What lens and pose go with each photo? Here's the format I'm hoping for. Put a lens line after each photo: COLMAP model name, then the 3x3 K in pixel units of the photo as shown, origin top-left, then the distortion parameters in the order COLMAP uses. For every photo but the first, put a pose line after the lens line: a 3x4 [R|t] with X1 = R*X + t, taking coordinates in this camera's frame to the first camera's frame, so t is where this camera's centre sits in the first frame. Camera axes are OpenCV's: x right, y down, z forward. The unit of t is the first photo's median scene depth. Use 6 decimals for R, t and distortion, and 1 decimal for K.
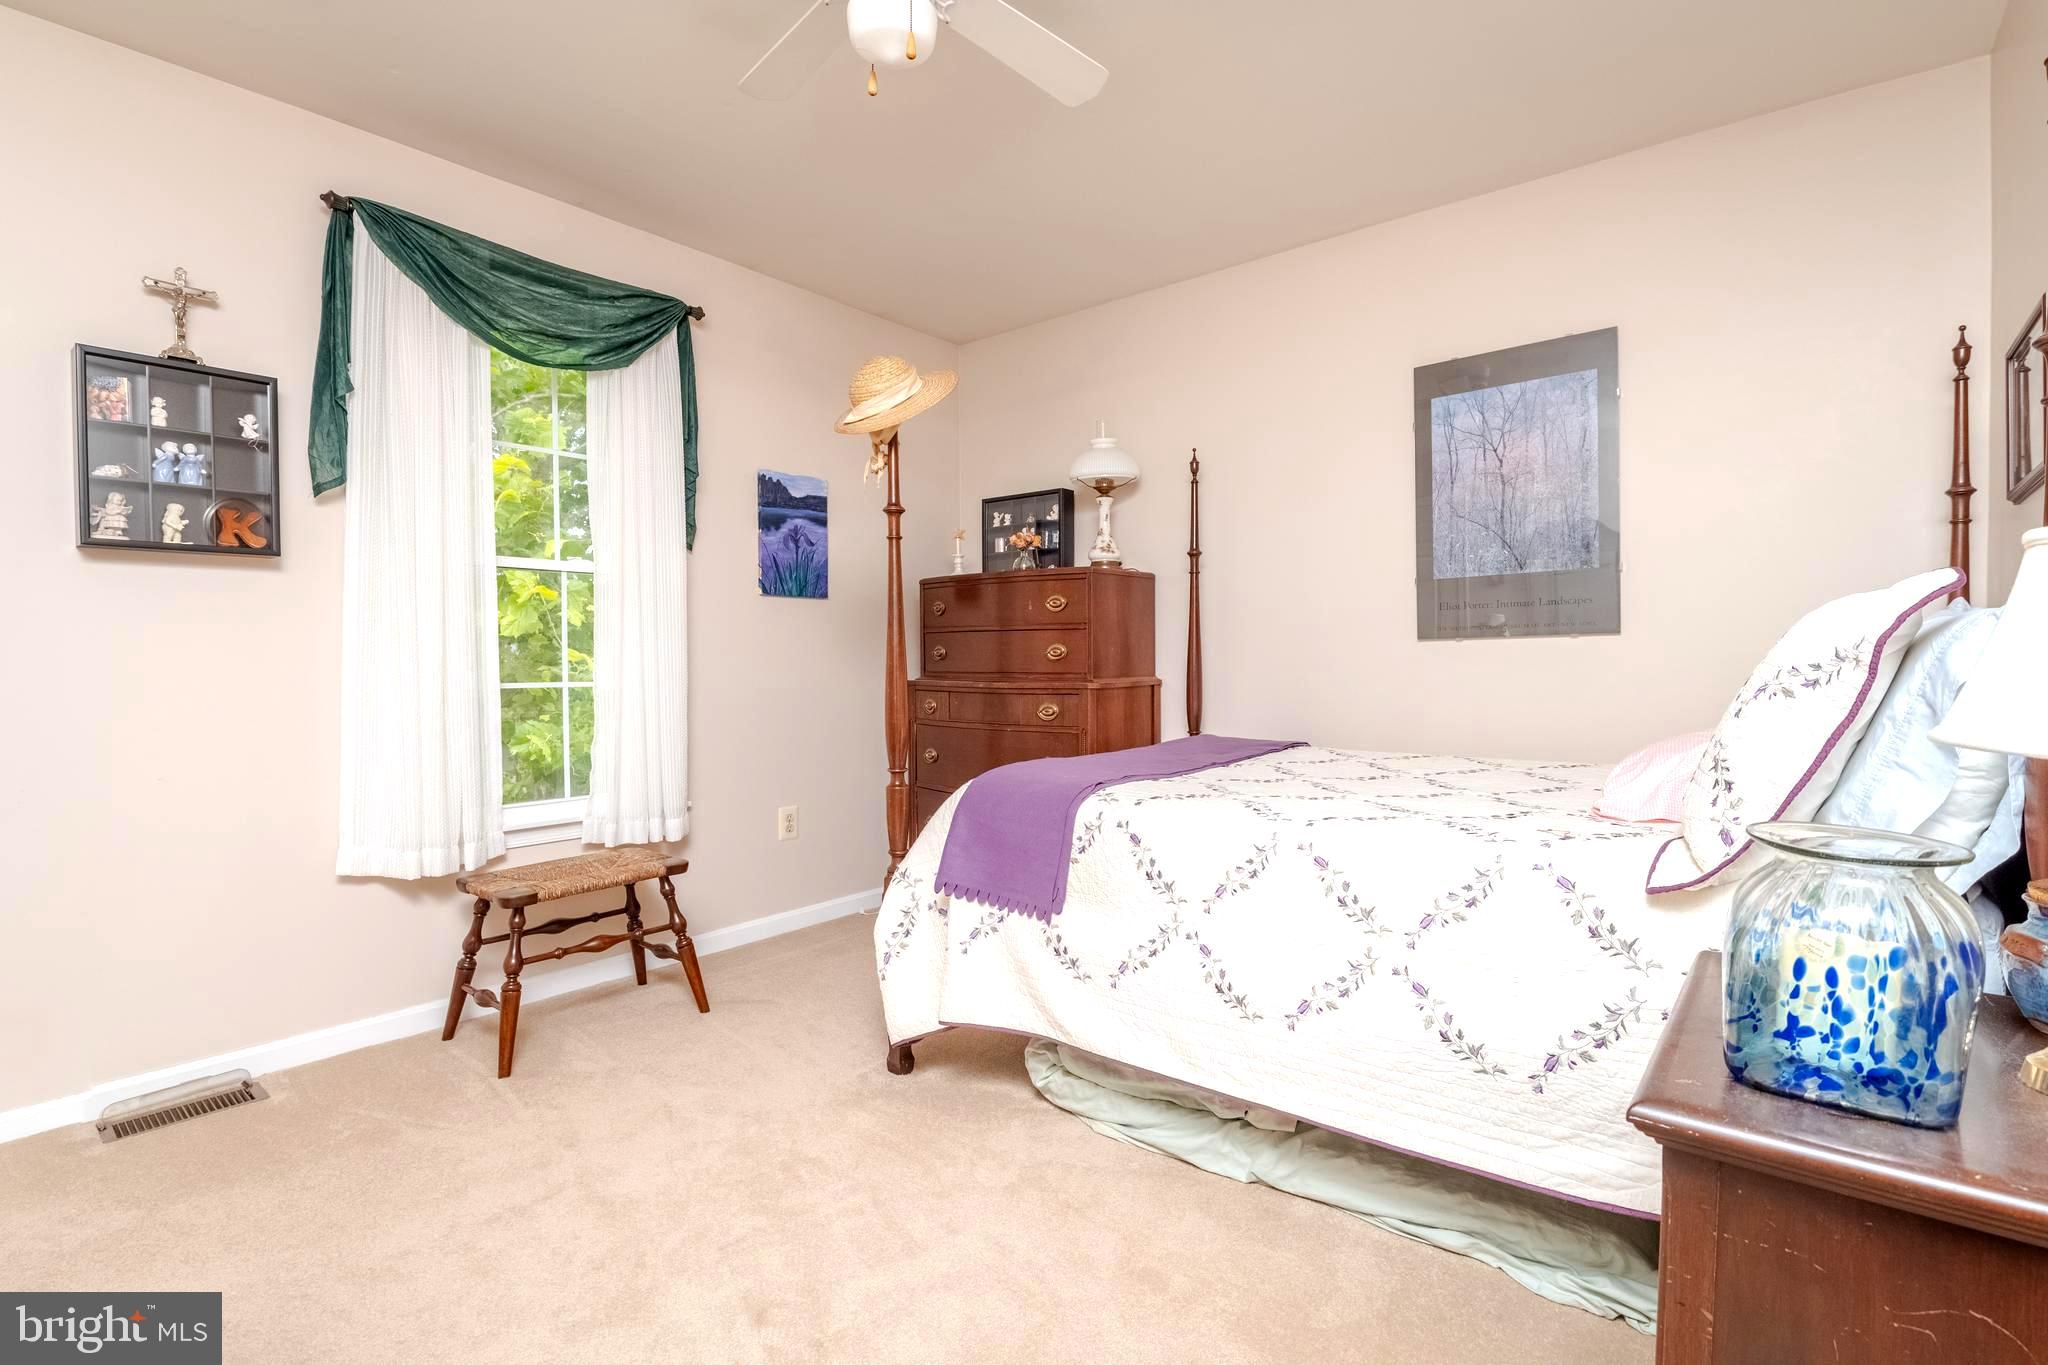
lens RADIAL K [[917.9, 0, 1026.8], [0, 917.9, 660.6], [0, 0, 1]] dist [0.002491, 0.000381]
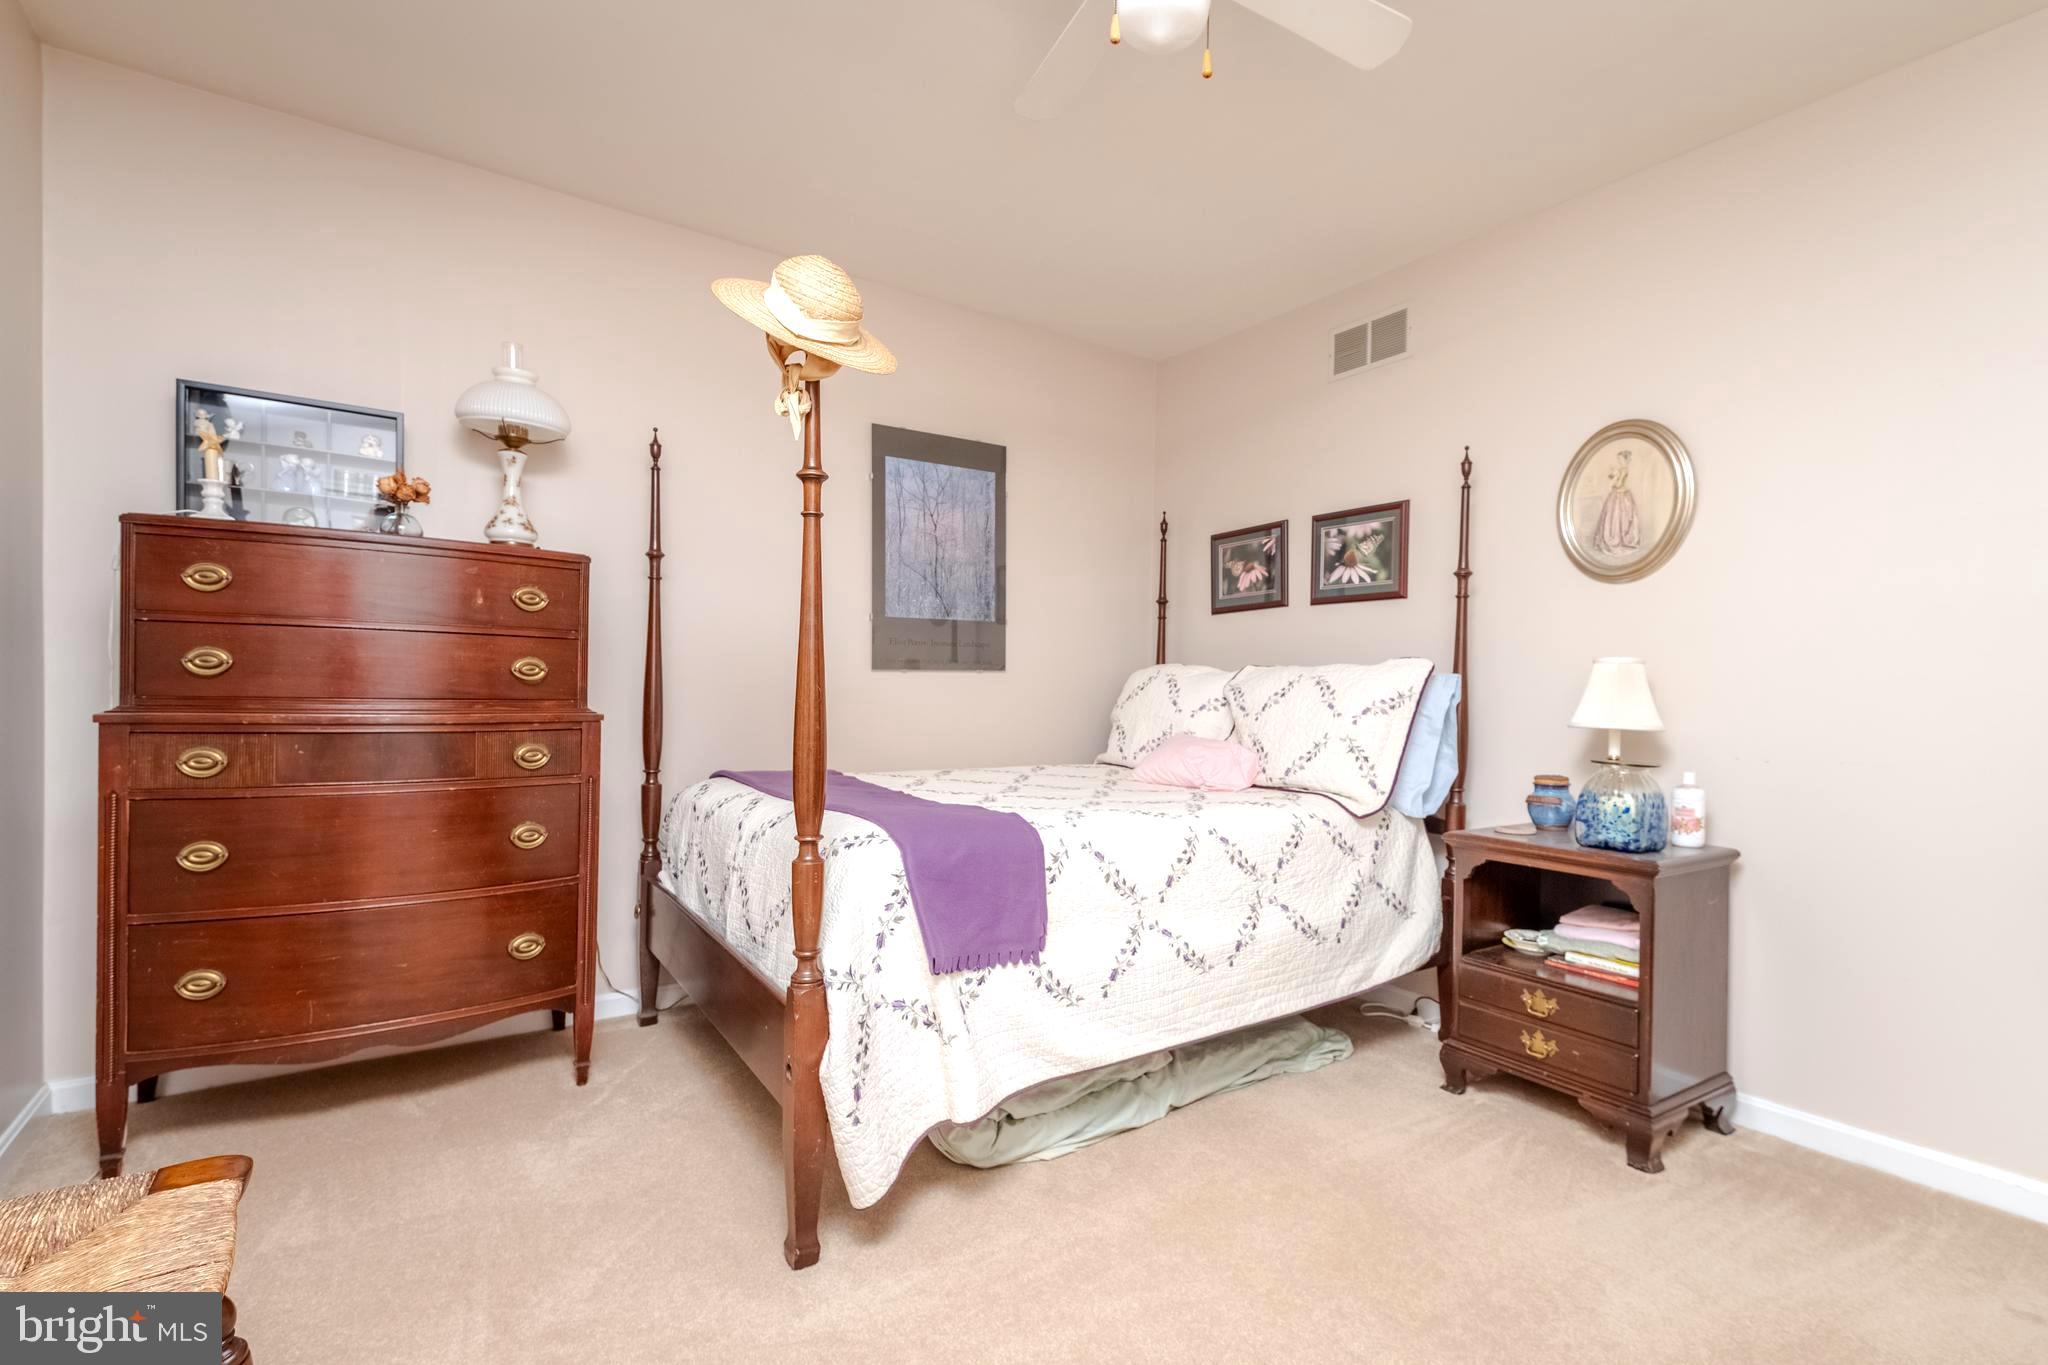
lens RADIAL K [[987.1, 0, 1018.9], [0, 987.1, 682.1], [0, 0, 1]] dist [0.002942, -0.000220]
pose [[0.270457, 0.015689, 0.962604, -0.743053], [-0.015735, 0.999806, -0.011874, 0.003943], [-0.962603, -0.011935, 0.270652, 0.564281]]
